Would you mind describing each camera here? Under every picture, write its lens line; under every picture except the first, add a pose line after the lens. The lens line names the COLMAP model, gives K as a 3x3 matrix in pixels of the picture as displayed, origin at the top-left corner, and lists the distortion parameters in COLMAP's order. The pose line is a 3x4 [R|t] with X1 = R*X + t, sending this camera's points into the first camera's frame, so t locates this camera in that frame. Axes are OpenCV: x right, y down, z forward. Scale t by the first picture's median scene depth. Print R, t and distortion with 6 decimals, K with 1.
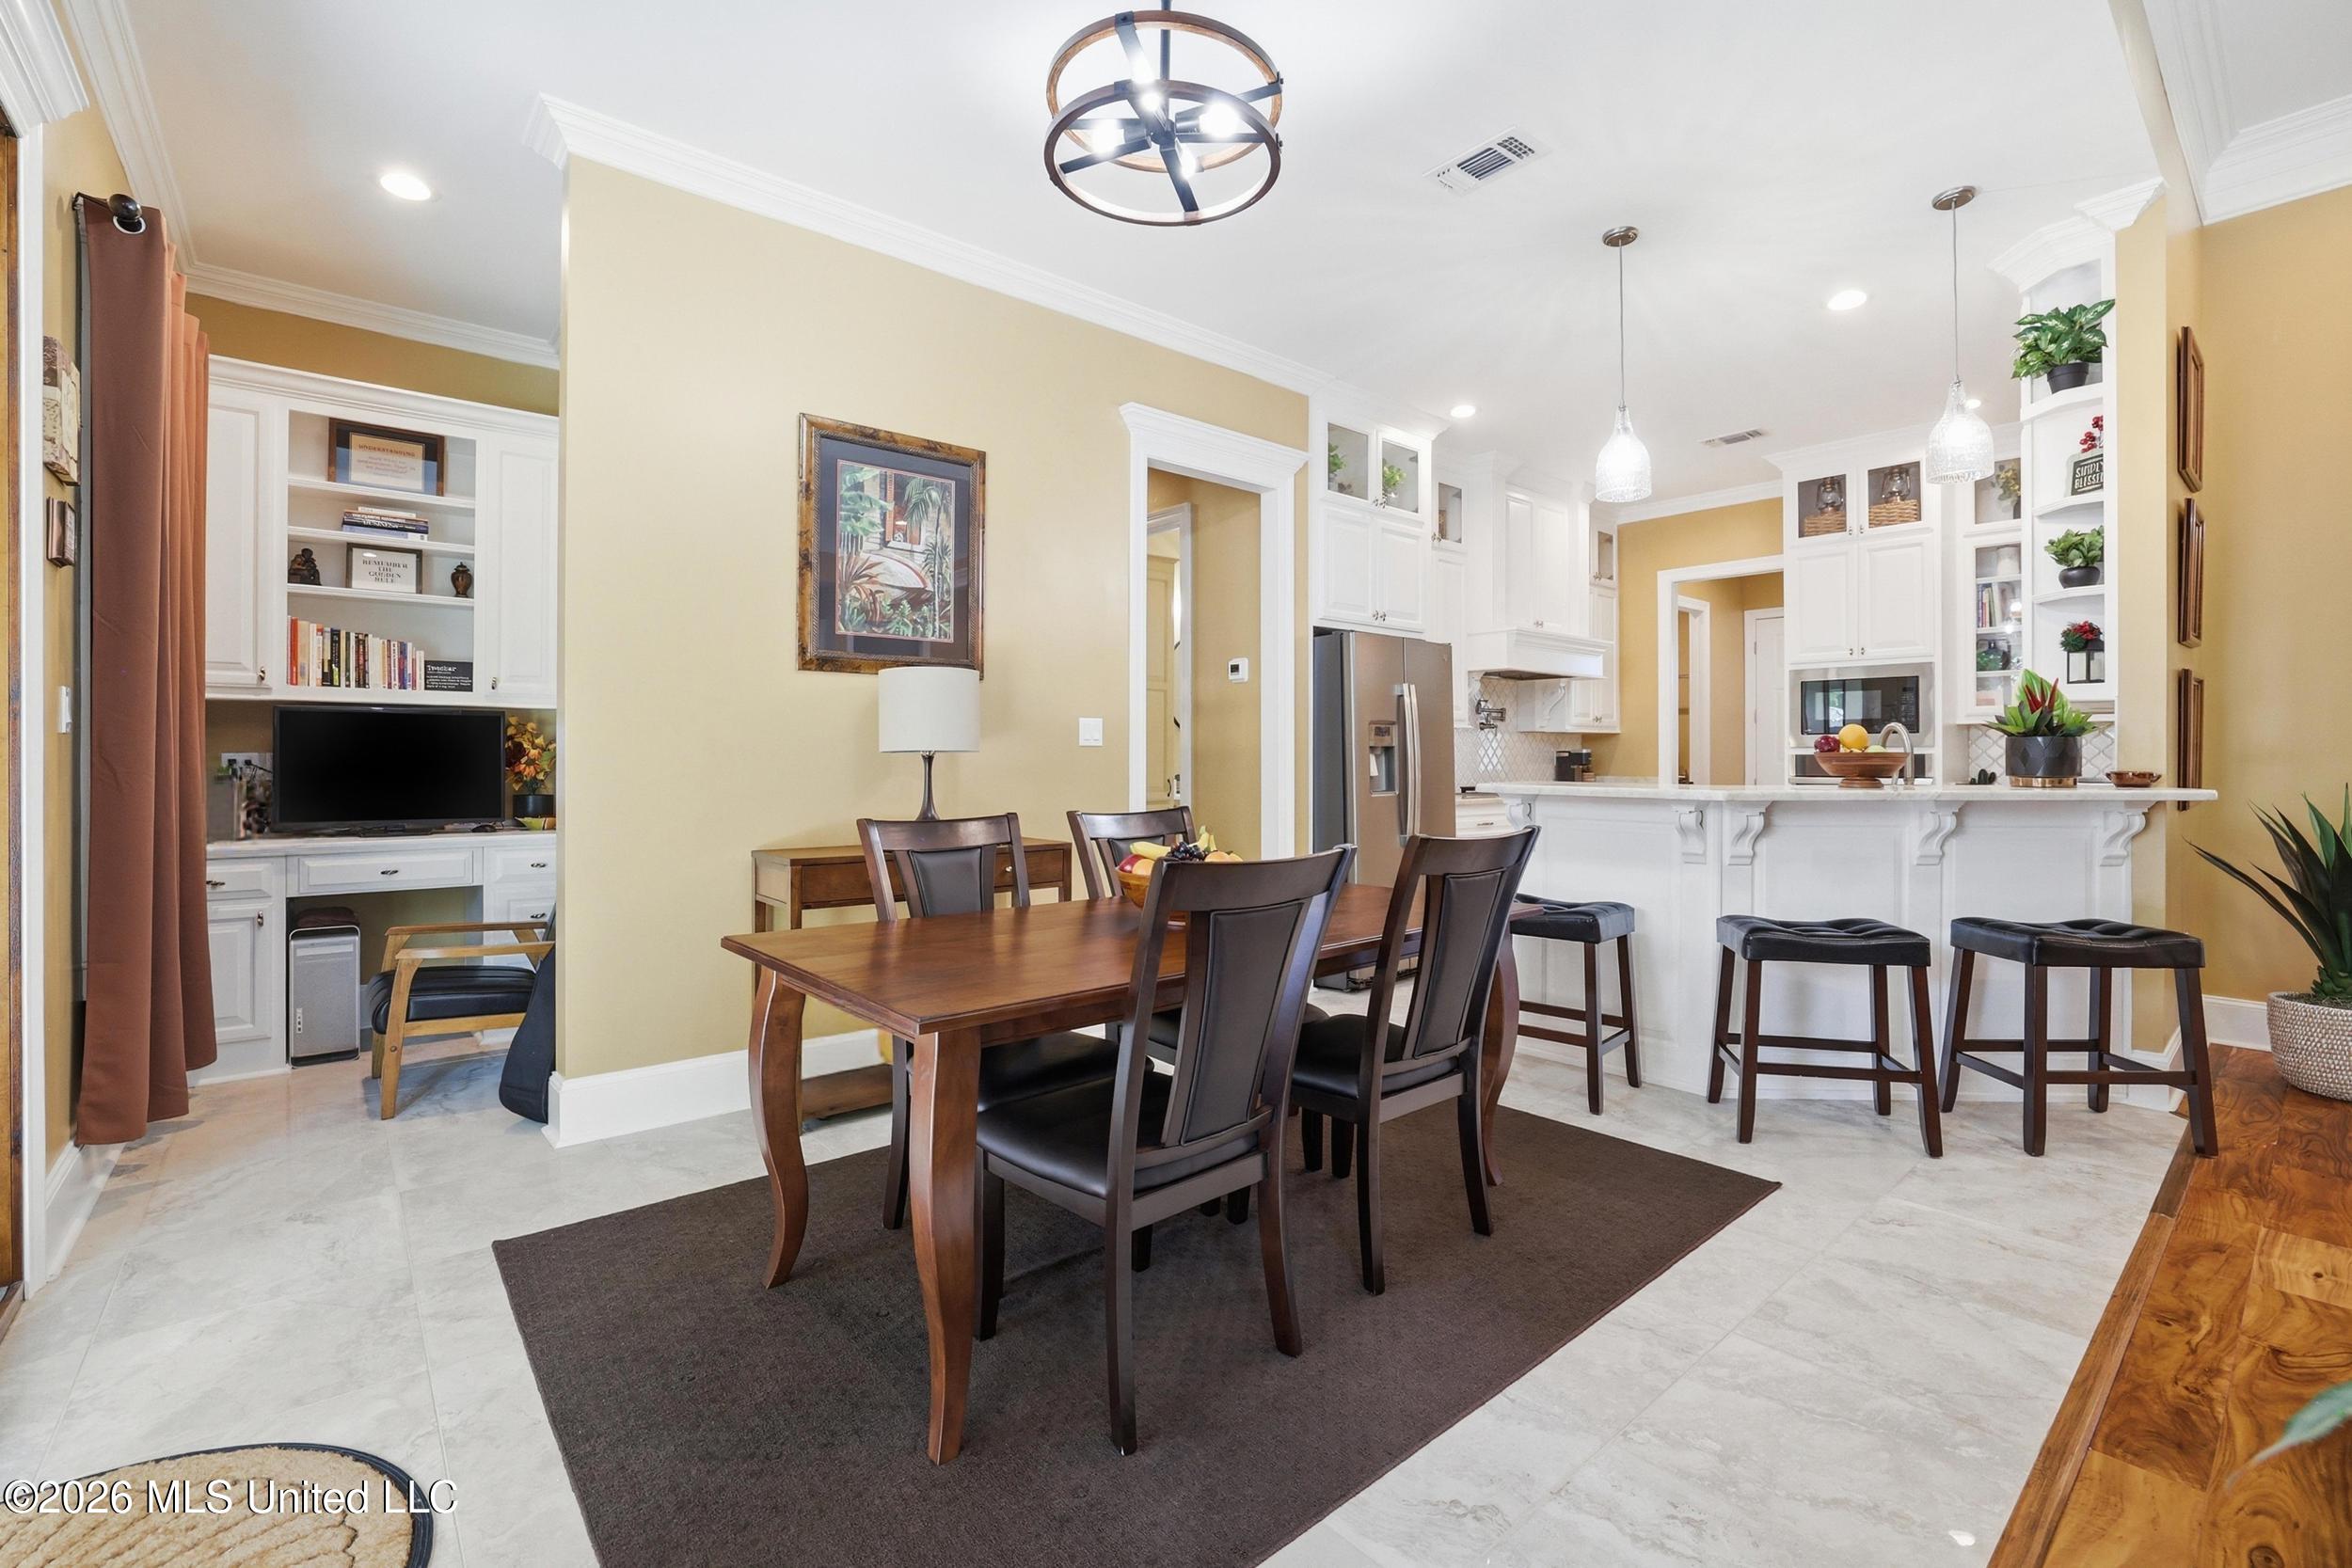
lens RADIAL K [[1020.5, 0, 1177.7], [0, 1020.5, 753.4], [0, 0, 1]] dist [-0.043629, 0.015789]
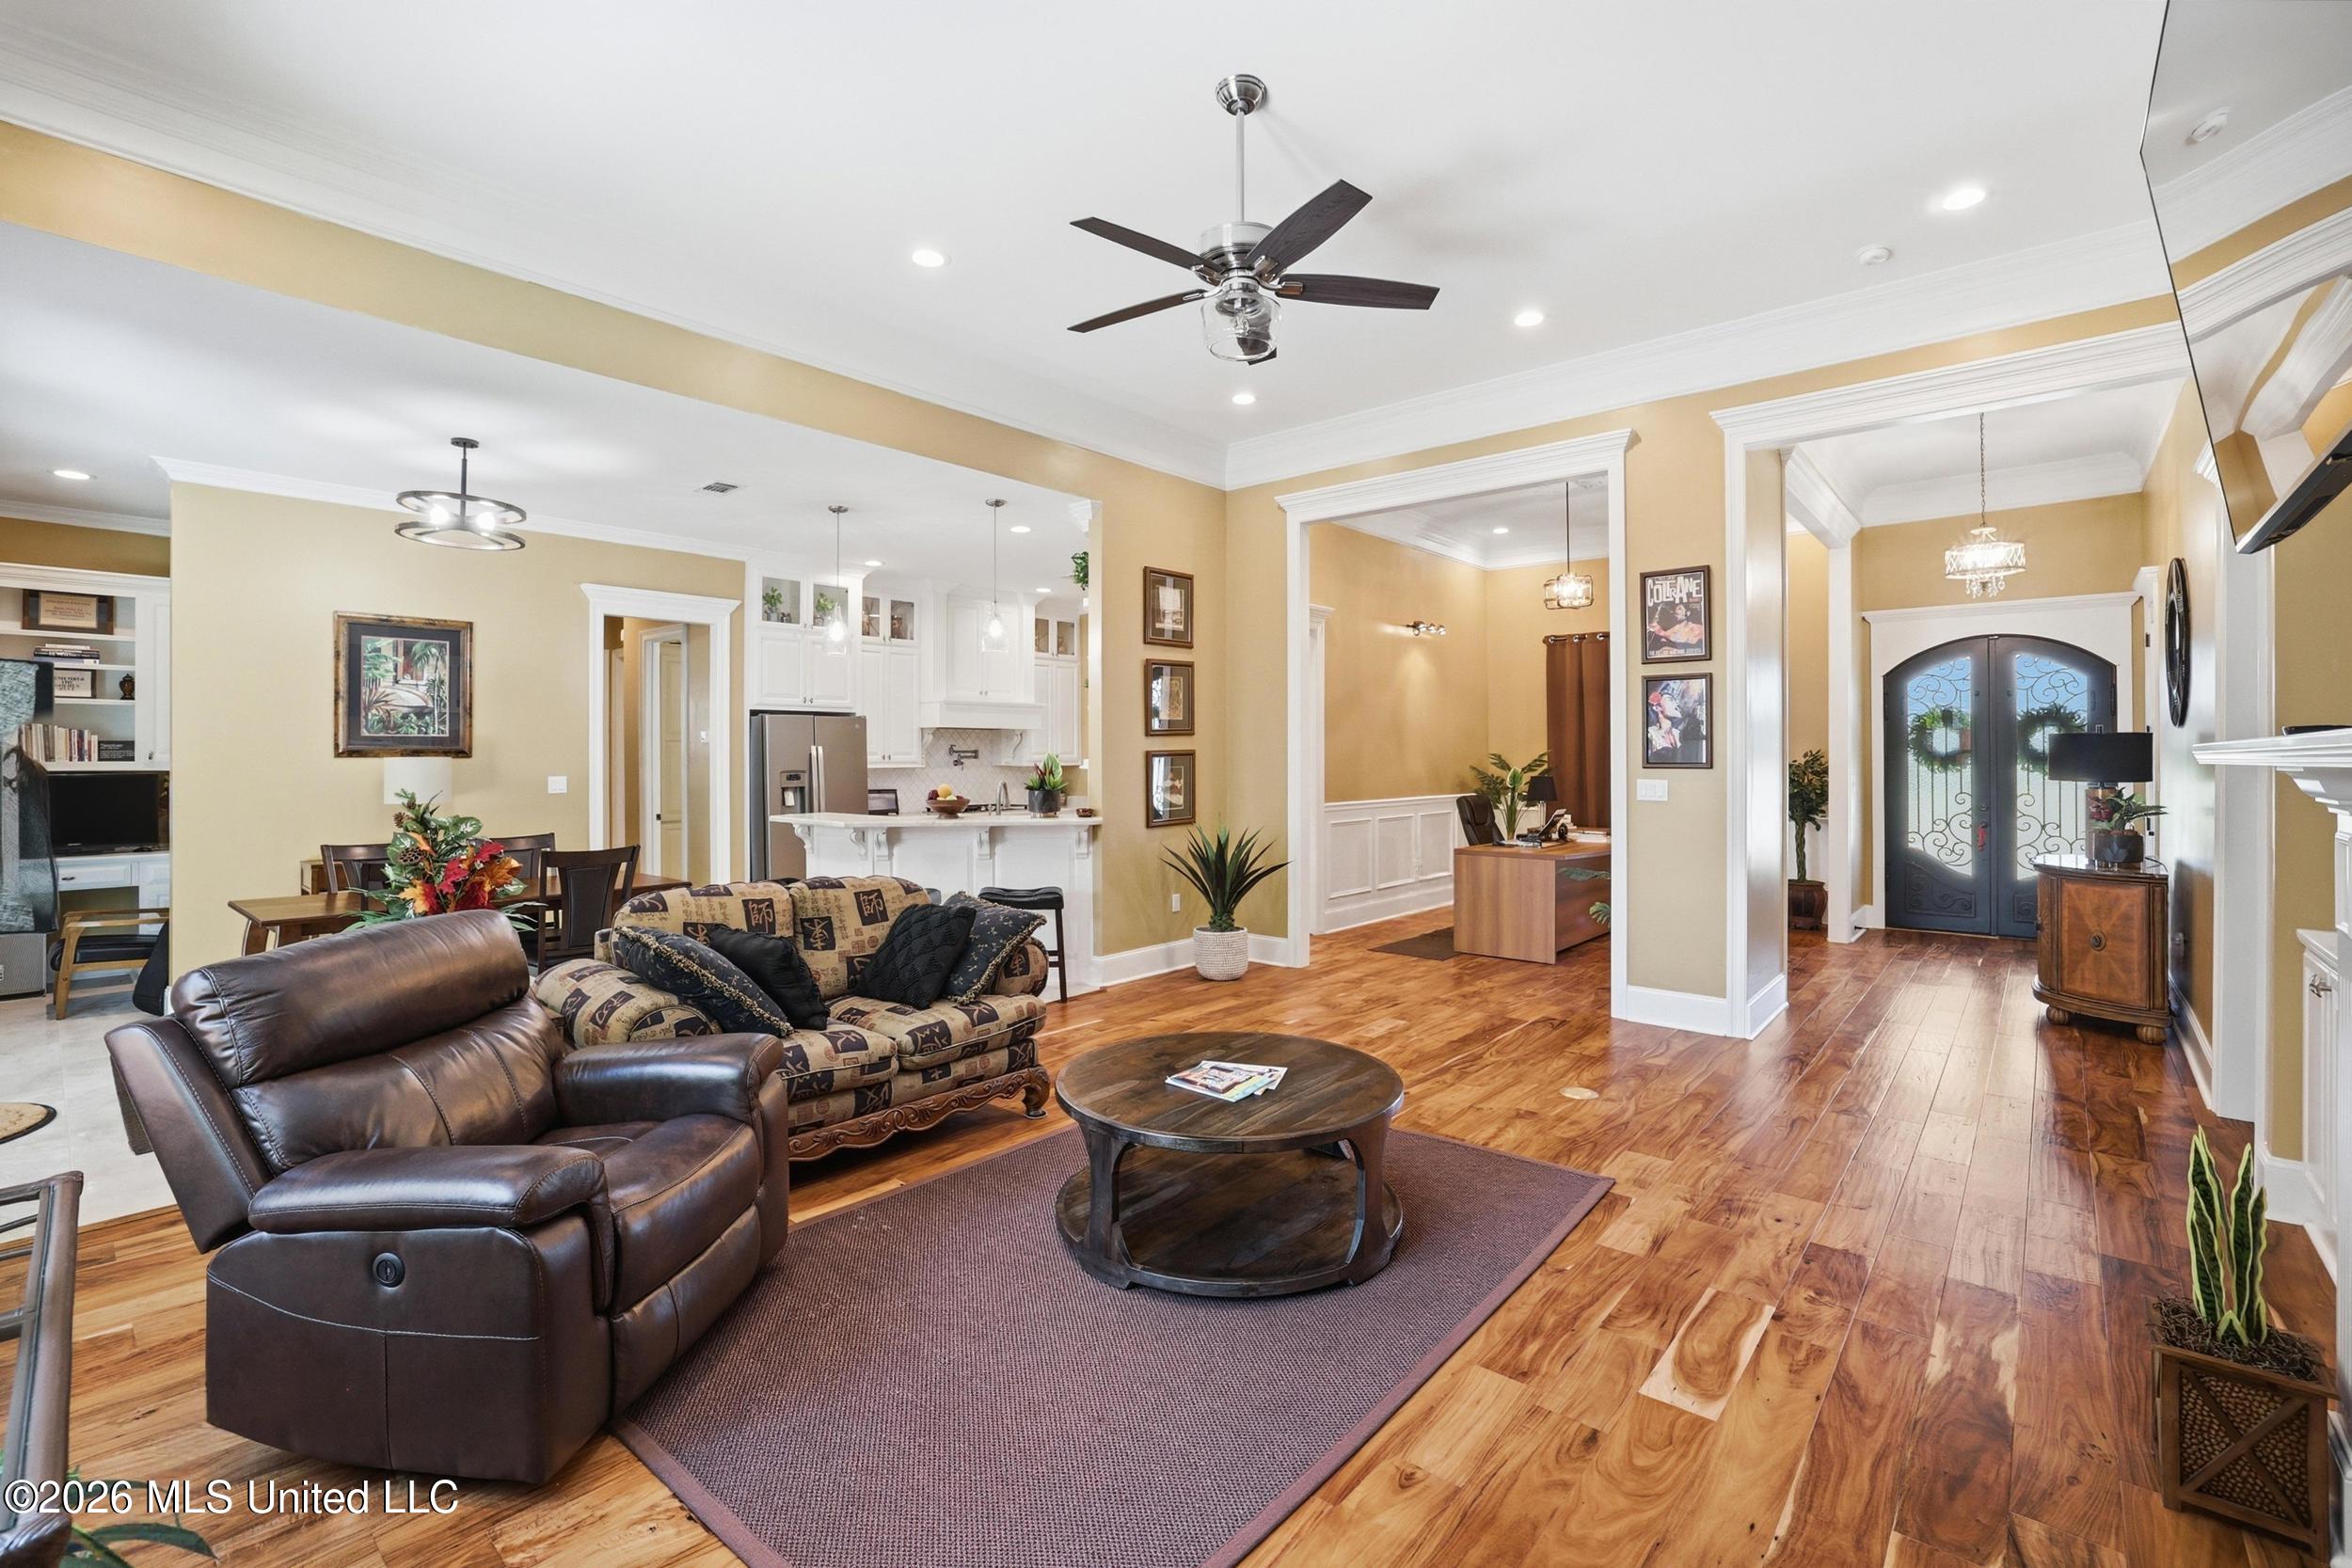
lens RADIAL K [[1020.5, 0, 1177.7], [0, 1020.5, 753.4], [0, 0, 1]] dist [-0.043629, 0.015789]
pose [[0.988594, -0.003734, 0.150557, 0.709262], [0.003328, 0.999990, 0.002949, -0.078778], [-0.150567, -0.002415, 0.988597, -0.813371]]
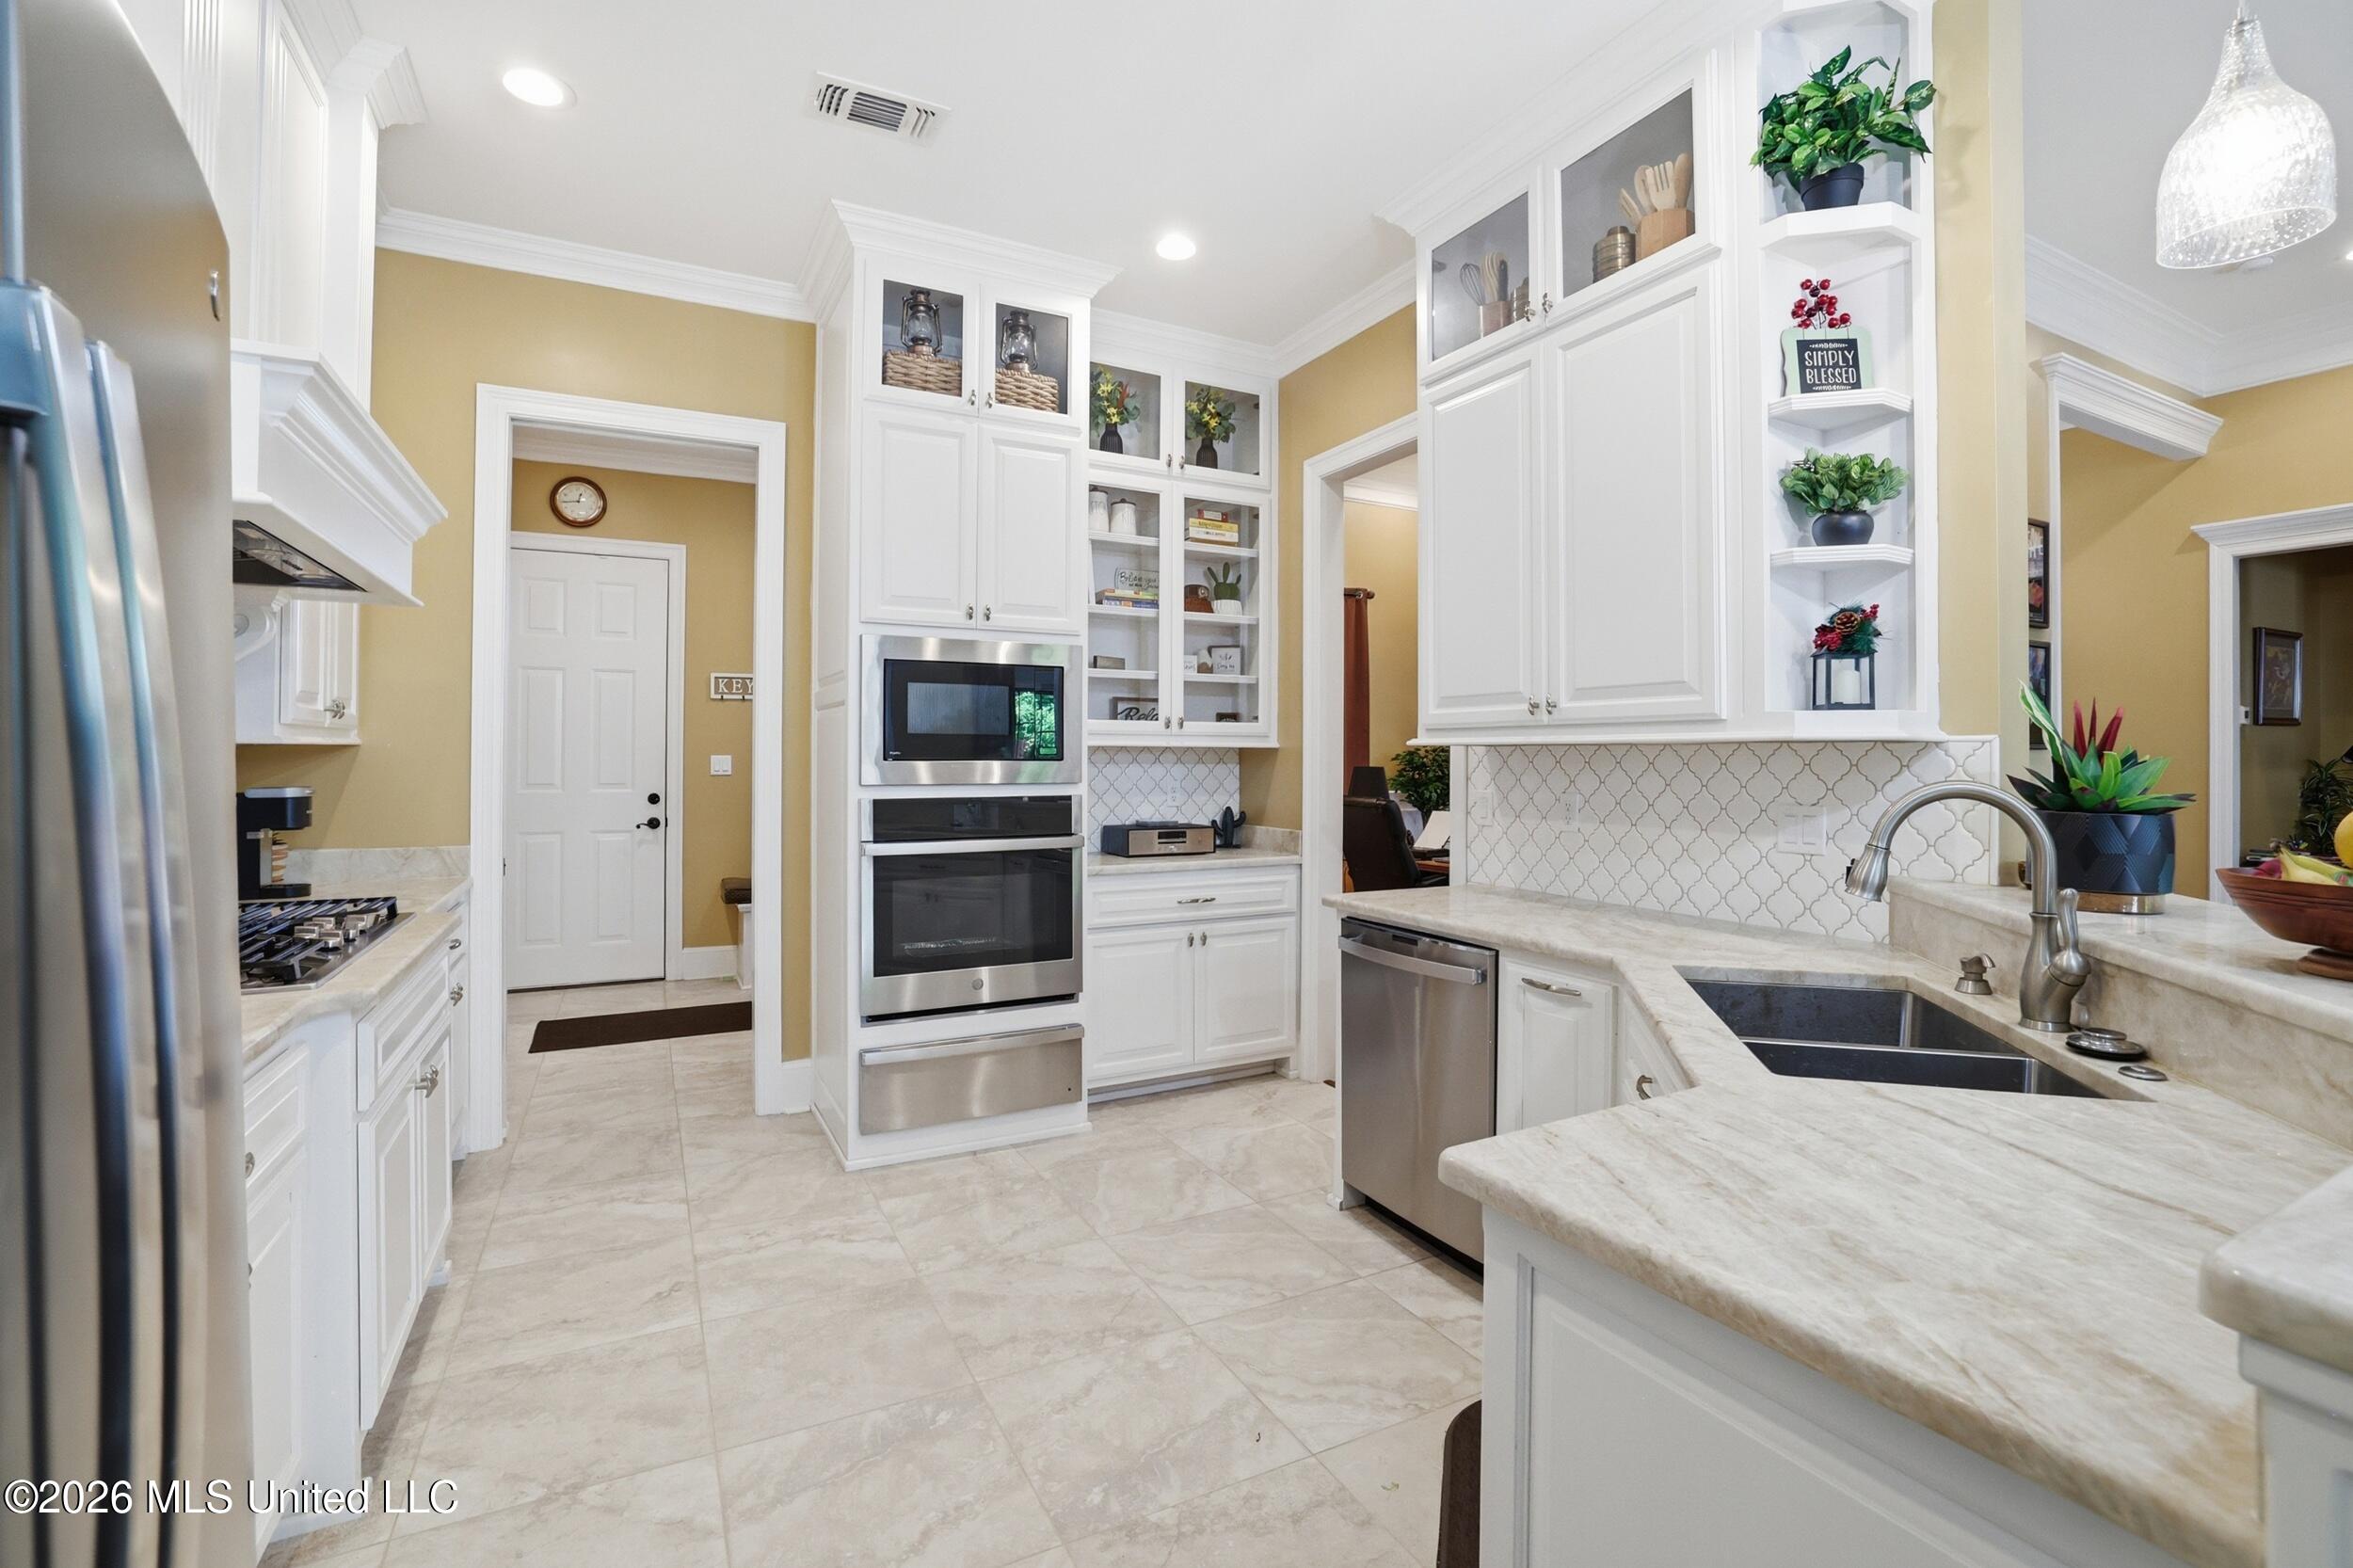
lens RADIAL K [[1025.8, 0, 1166.9], [0, 1025.8, 759.4], [0, 0, 1]] dist [-0.048828, 0.018804]
pose [[0.222276, -0.008830, 0.974944, 0.211001], [-0.007353, 0.999915, 0.010732, -0.040608], [-0.974956, -0.009554, 0.222192, 1.164302]]
